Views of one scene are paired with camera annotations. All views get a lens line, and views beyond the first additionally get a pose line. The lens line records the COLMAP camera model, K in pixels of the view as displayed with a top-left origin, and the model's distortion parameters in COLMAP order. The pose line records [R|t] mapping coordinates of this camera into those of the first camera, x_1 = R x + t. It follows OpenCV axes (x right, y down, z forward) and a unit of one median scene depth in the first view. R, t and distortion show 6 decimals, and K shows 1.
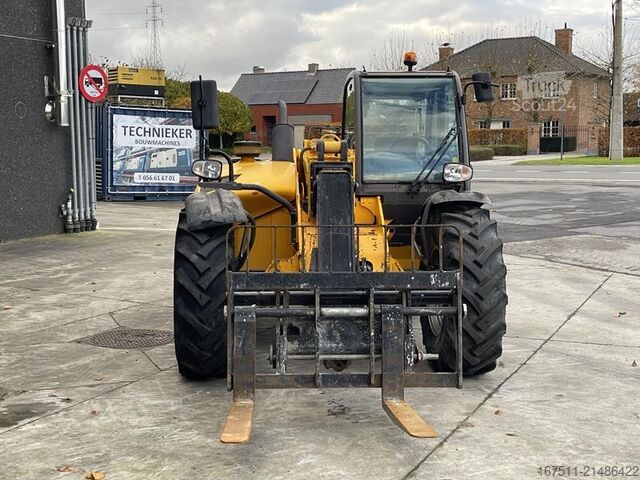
lens RADIAL K [[740.0, 0, 320.0], [0, 740.0, 240.0], [0, 0, 1]] dist [0.042920, -0.000795]
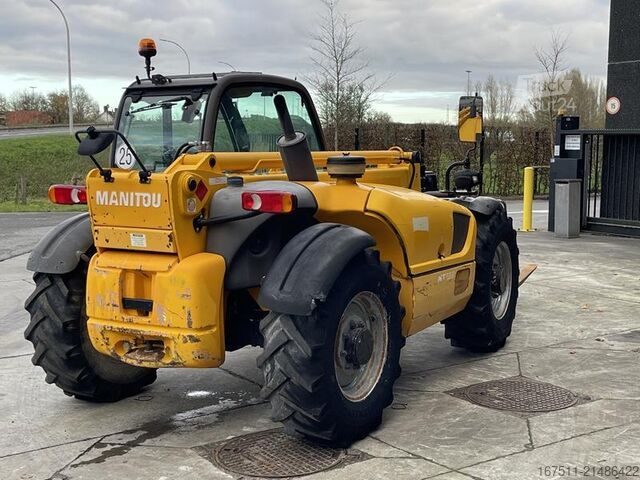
lens RADIAL K [[740.0, 0, 320.0], [0, 740.0, 240.0], [0, 0, 1]] dist [0.042920, -0.000795]
pose [[-0.781899, -0.076152, 0.618736, -0.689465], [0.092078, 0.967518, 0.235437, -0.298776], [-0.616568, 0.241060, -0.749490, 2.055266]]
